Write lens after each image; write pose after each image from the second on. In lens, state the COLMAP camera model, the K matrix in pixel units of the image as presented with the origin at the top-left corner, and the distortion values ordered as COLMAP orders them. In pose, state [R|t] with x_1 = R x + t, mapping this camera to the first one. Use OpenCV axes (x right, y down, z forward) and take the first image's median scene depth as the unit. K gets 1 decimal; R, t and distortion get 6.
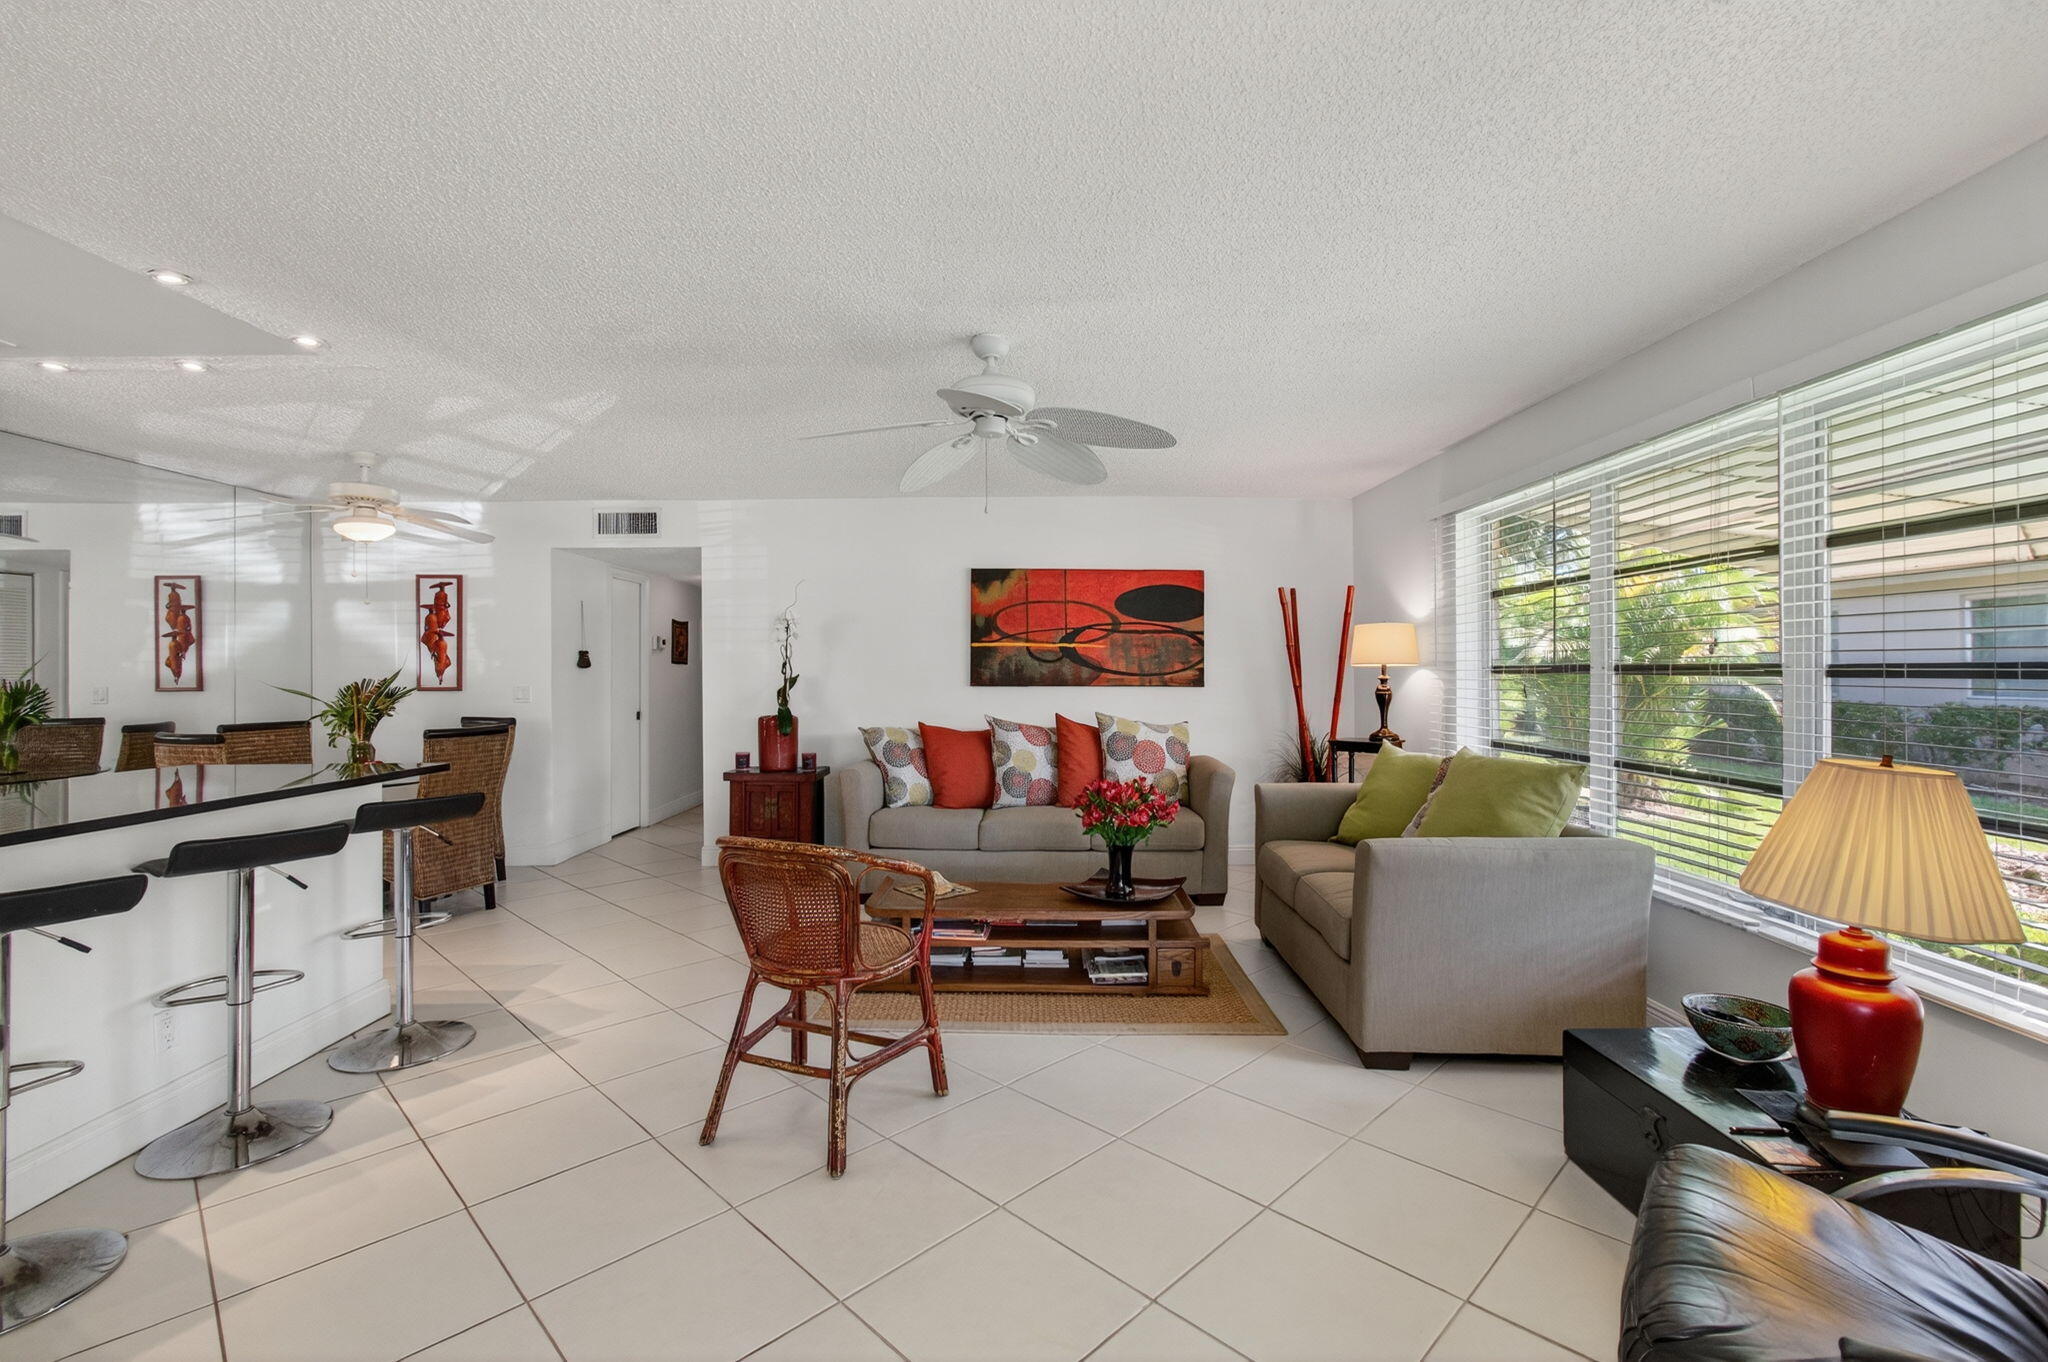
lens RADIAL K [[948.5, 0, 1015.4], [0, 948.5, 677.3], [0, 0, 1]] dist [-0.052486, 0.081866]
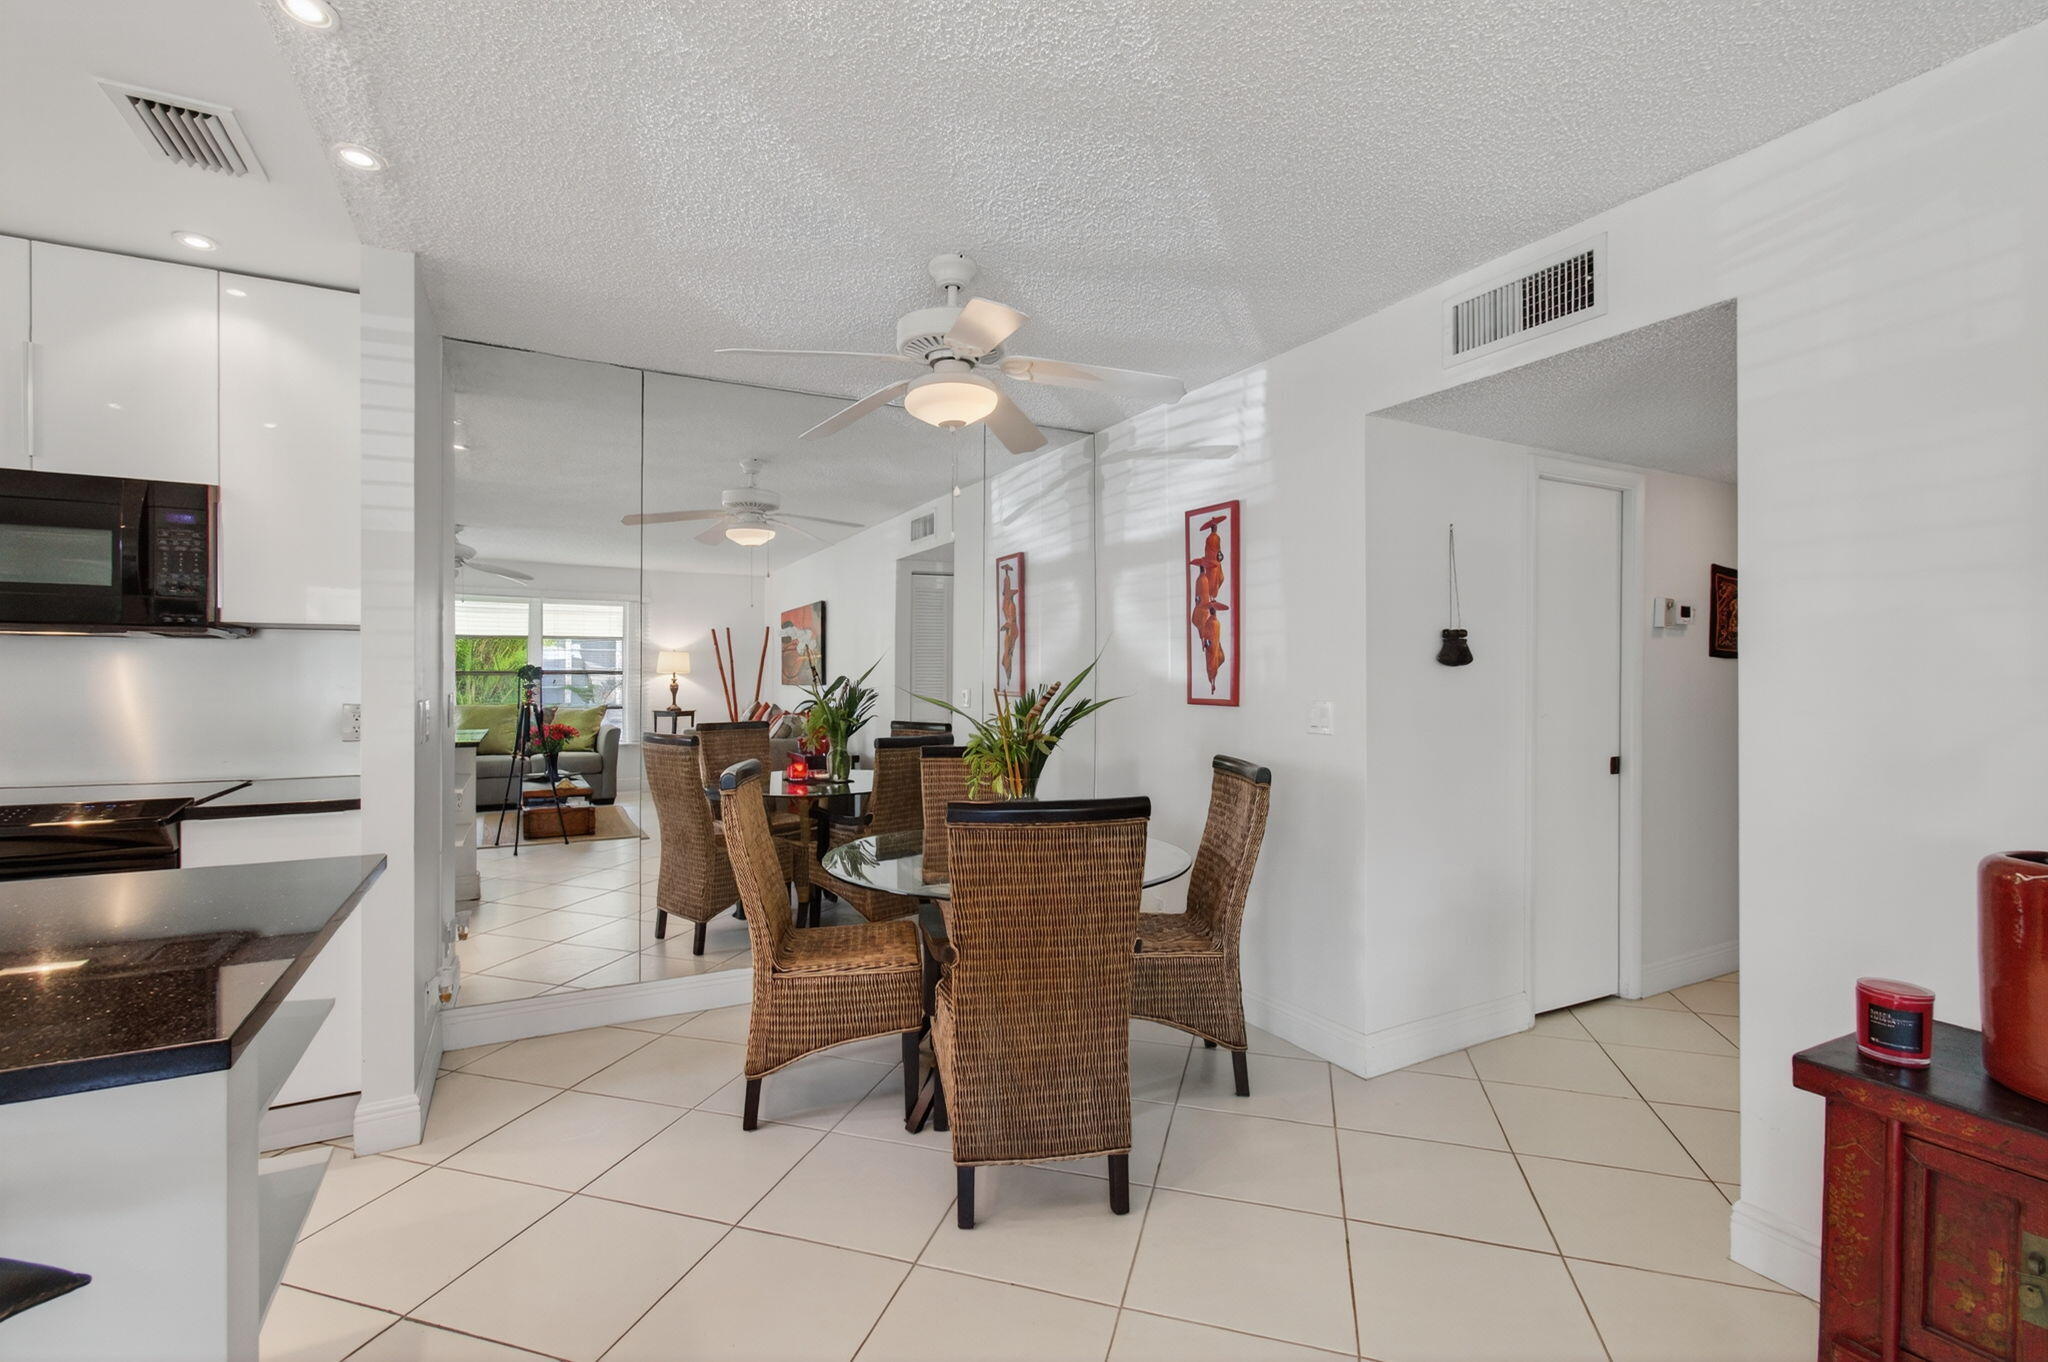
lens RADIAL K [[917.5, 0, 1009.4], [0, 917.5, 676.3], [0, 0, 1]] dist [0.009365, 0.000277]
pose [[0.478498, 0.005264, -0.878073, -0.183527], [-0.009466, 0.999955, 0.000836, -0.002770], [0.878037, 0.007912, 0.478527, 0.663636]]
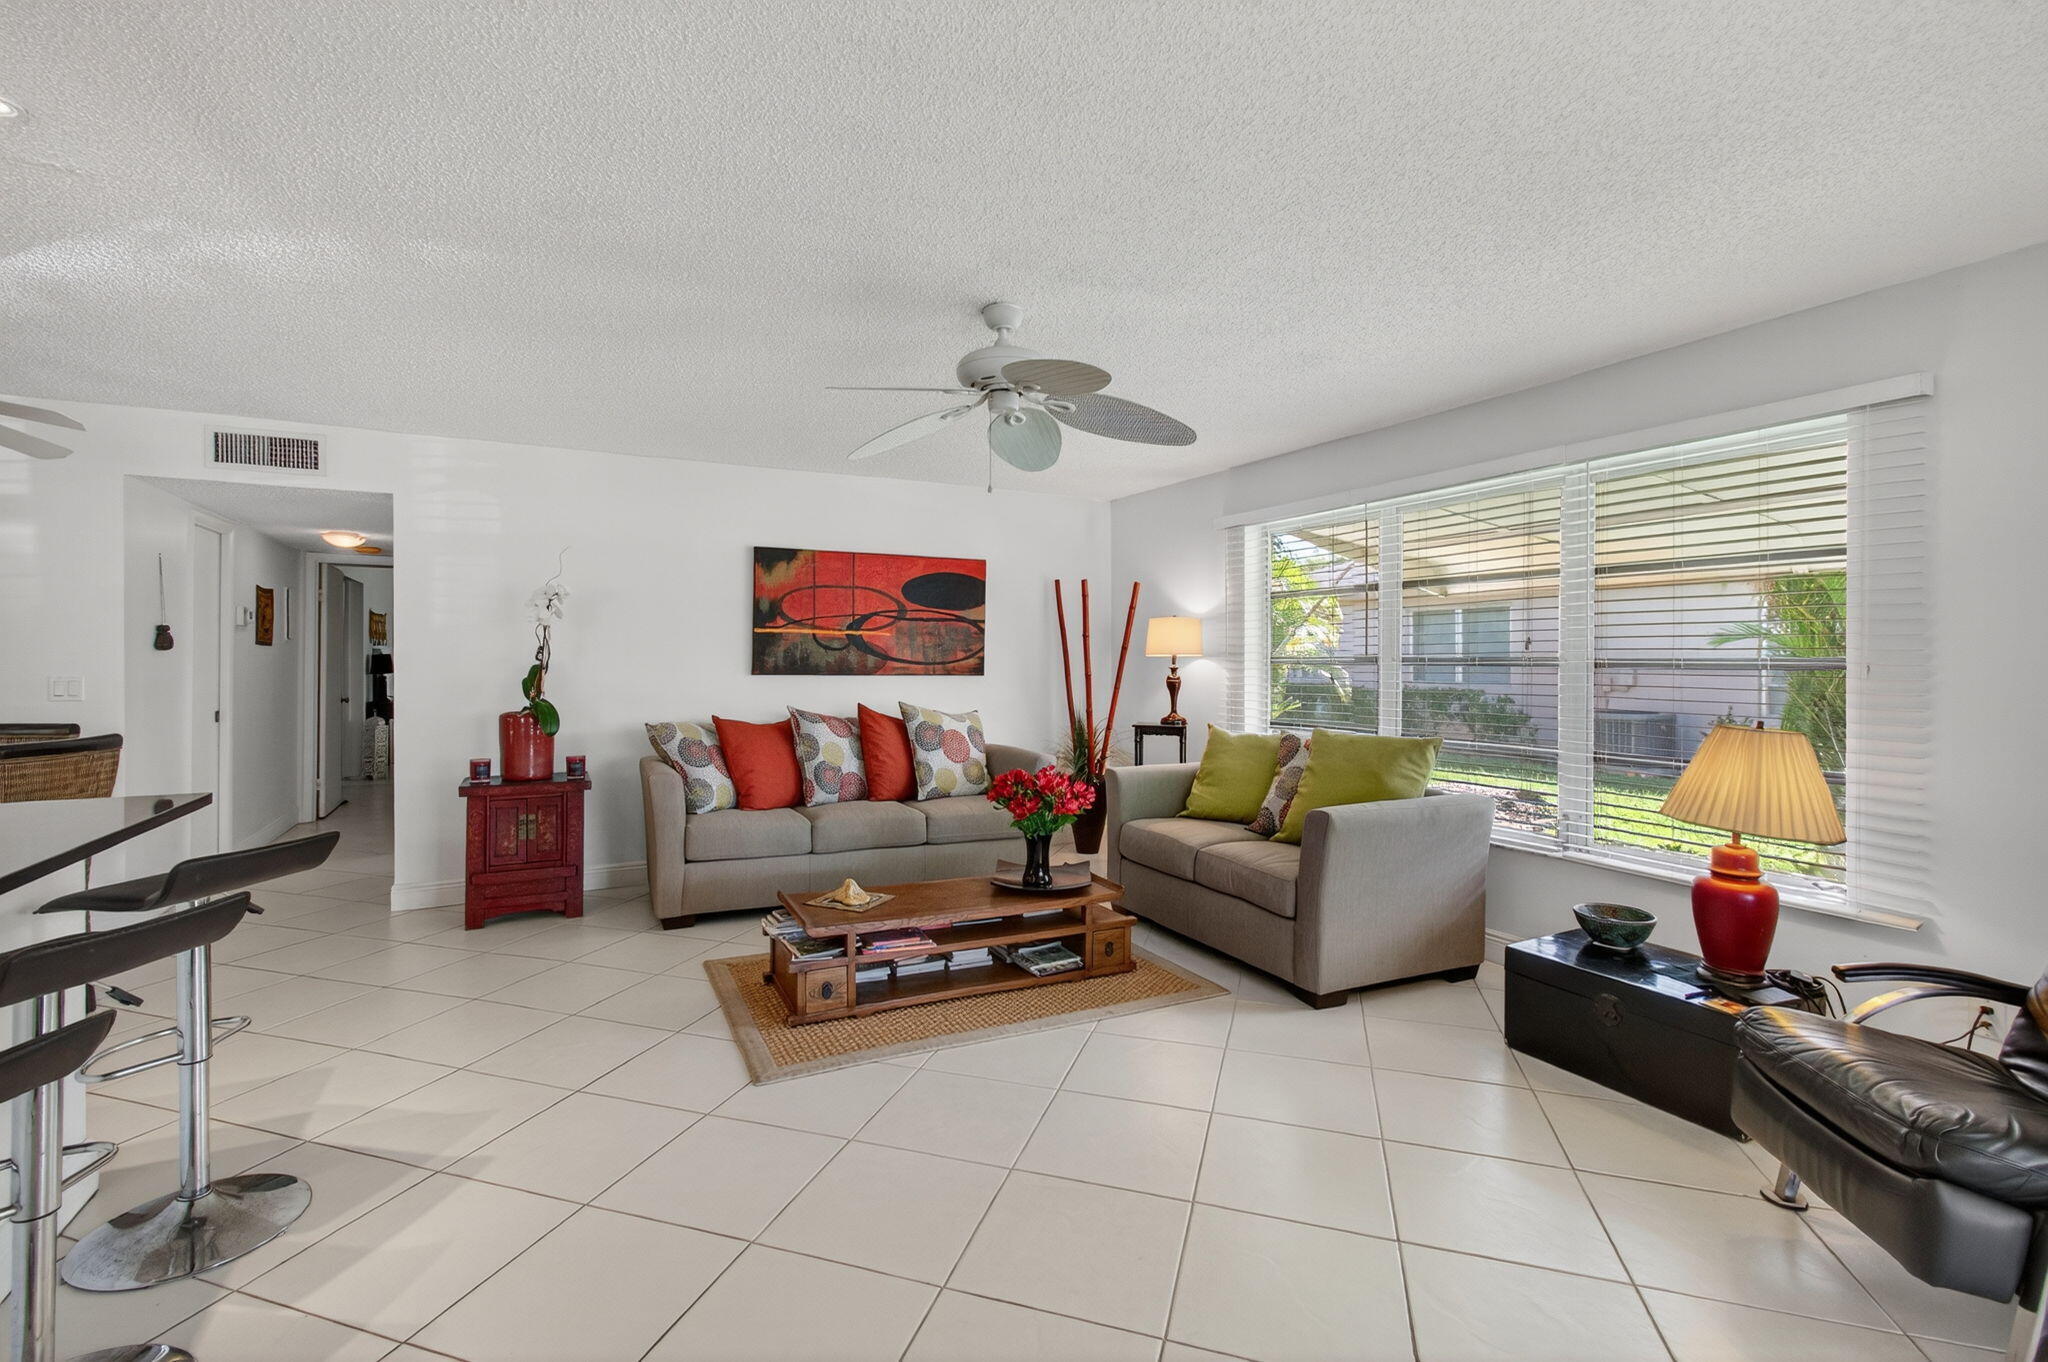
lens RADIAL K [[939.7, 0, 1020.2], [0, 939.7, 649.9], [0, 0, 1]] dist [-0.052682, 0.079185]
pose [[0.883272, 0.012626, 0.468690, -0.256120], [-0.004105, 0.999807, -0.019197, 0.001901], [-0.468842, 0.015032, 0.883154, 0.091973]]
